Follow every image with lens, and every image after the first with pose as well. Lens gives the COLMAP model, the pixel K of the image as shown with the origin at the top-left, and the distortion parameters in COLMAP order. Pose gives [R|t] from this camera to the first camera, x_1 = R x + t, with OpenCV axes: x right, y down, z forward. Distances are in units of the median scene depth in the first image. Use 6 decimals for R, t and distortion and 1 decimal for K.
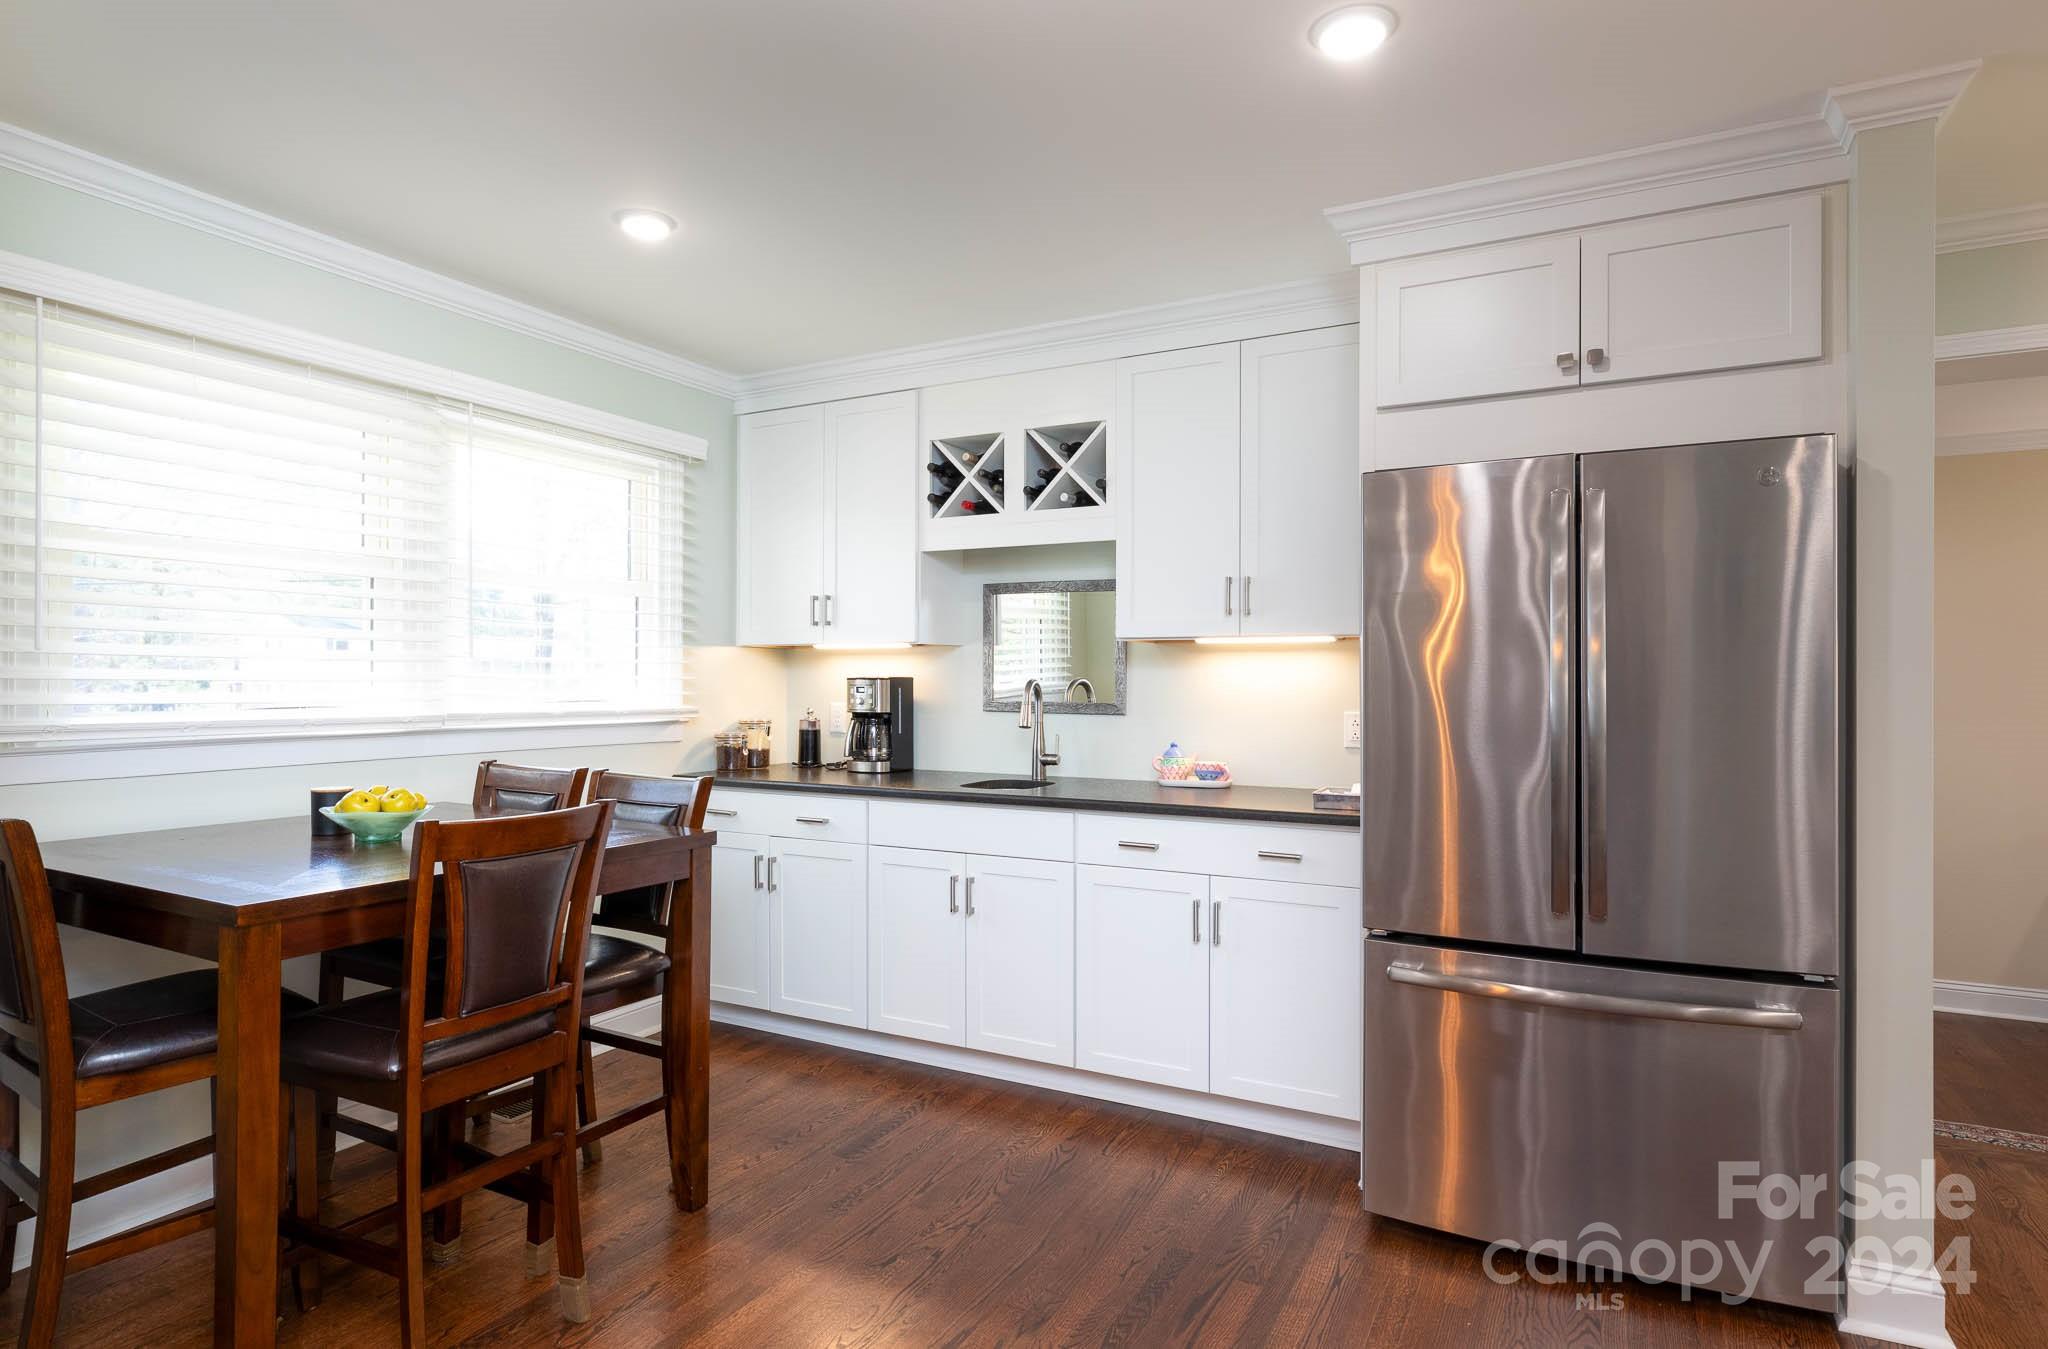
lens RADIAL K [[1117.1, 0, 1024.0], [0, 1117.1, 674.5], [0, 0, 1]] dist [-0.001937, -0.000694]
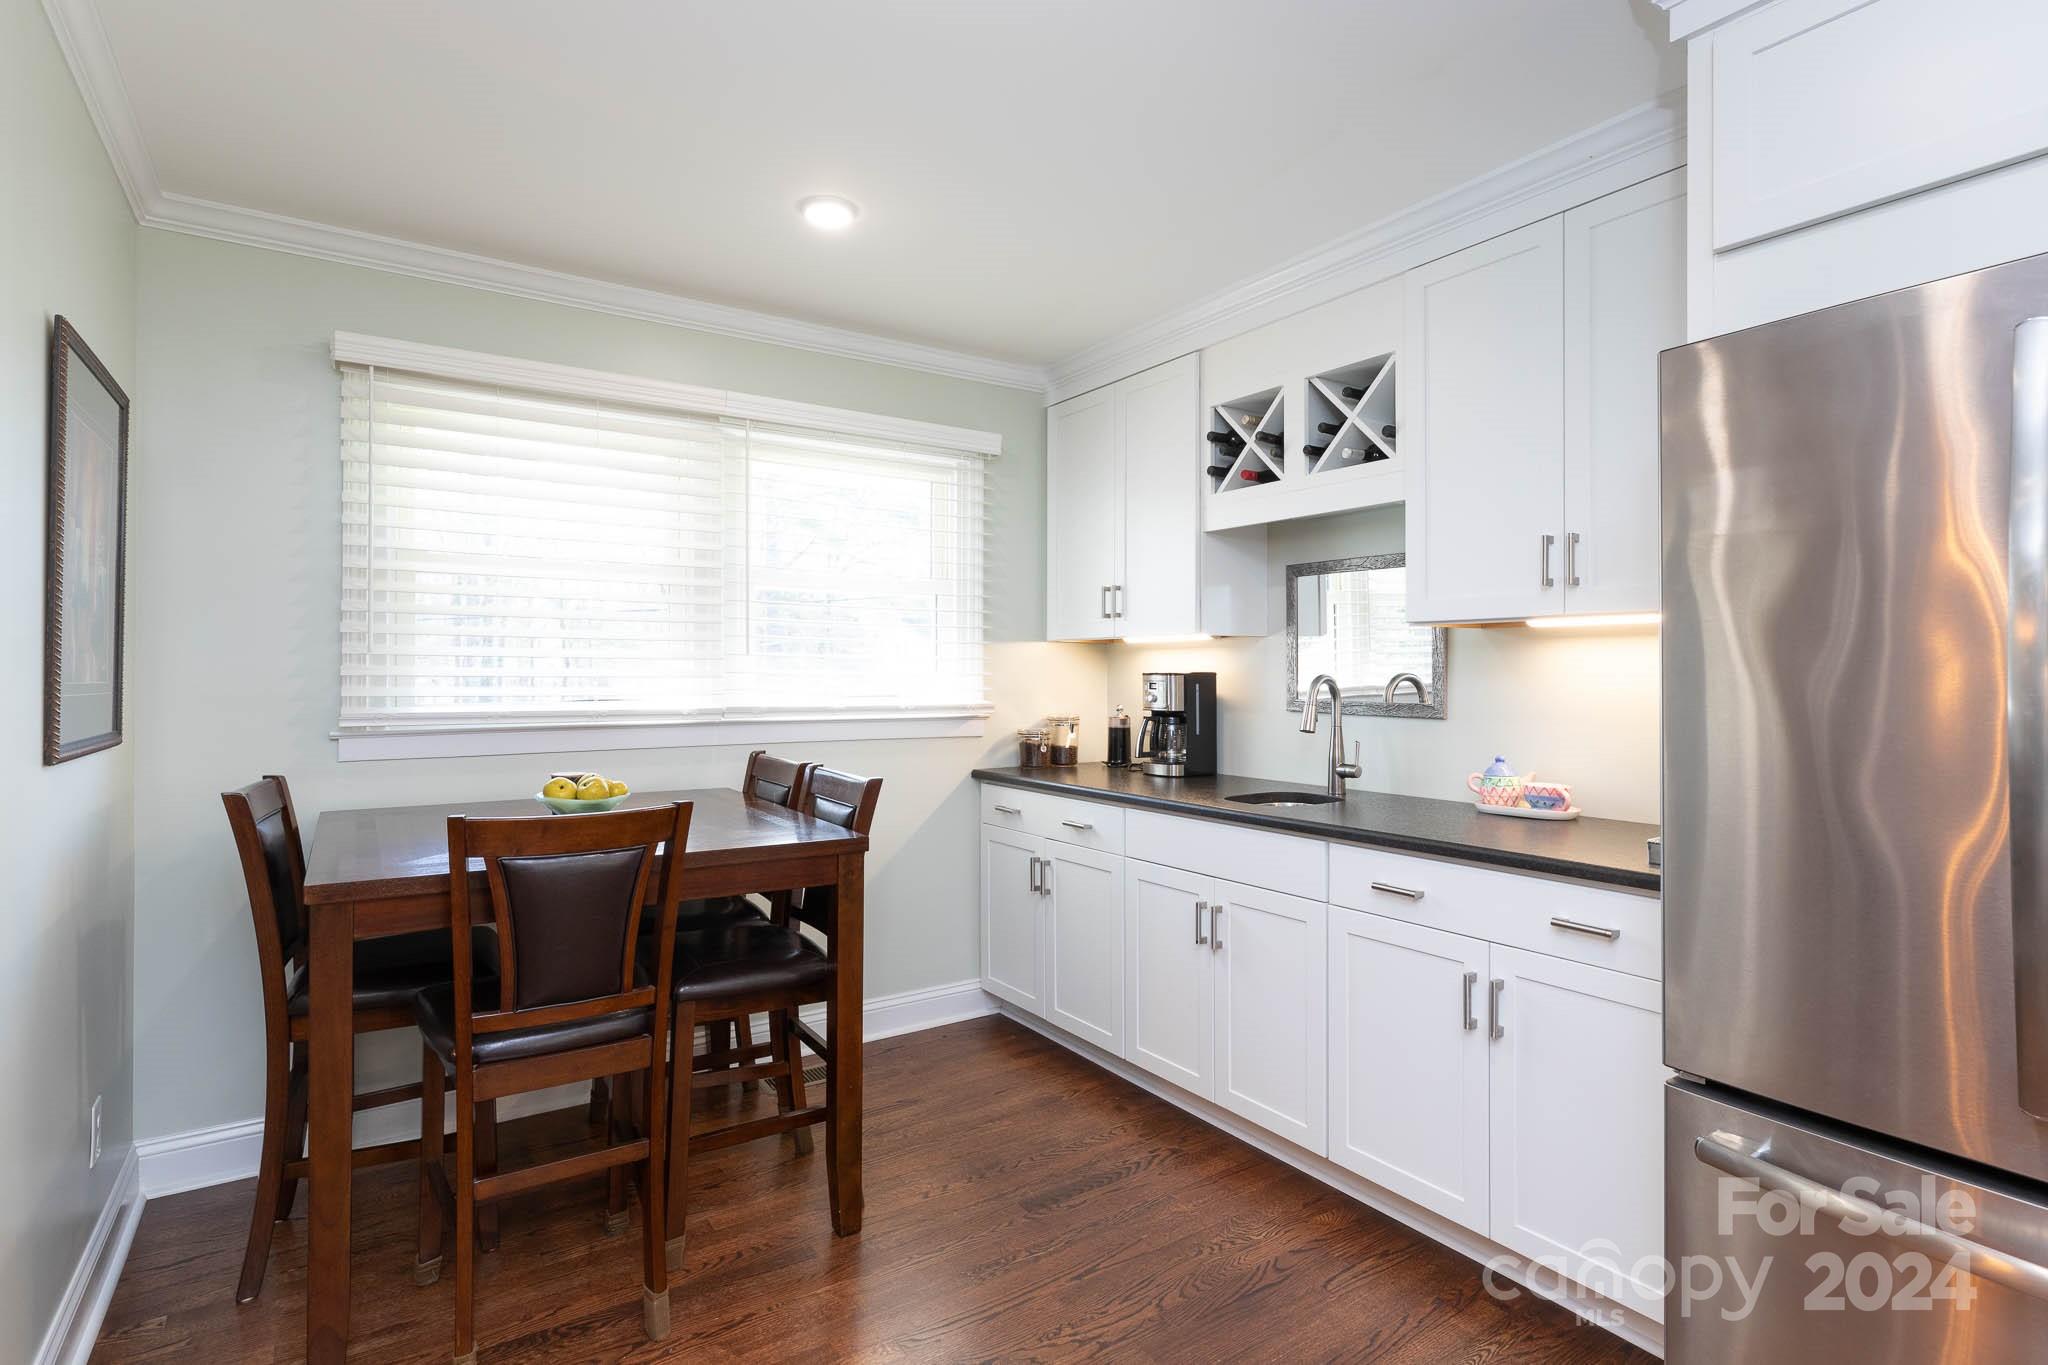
lens RADIAL K [[1032.1, 0, 1020.8], [0, 1032.1, 667.9], [0, 0, 1]] dist [-0.003037, -0.000234]
pose [[0.878433, -0.004208, -0.477847, 0.177689], [0.003310, 0.999991, -0.002721, 0.000490], [0.477854, 0.000809, 0.878439, 0.208580]]
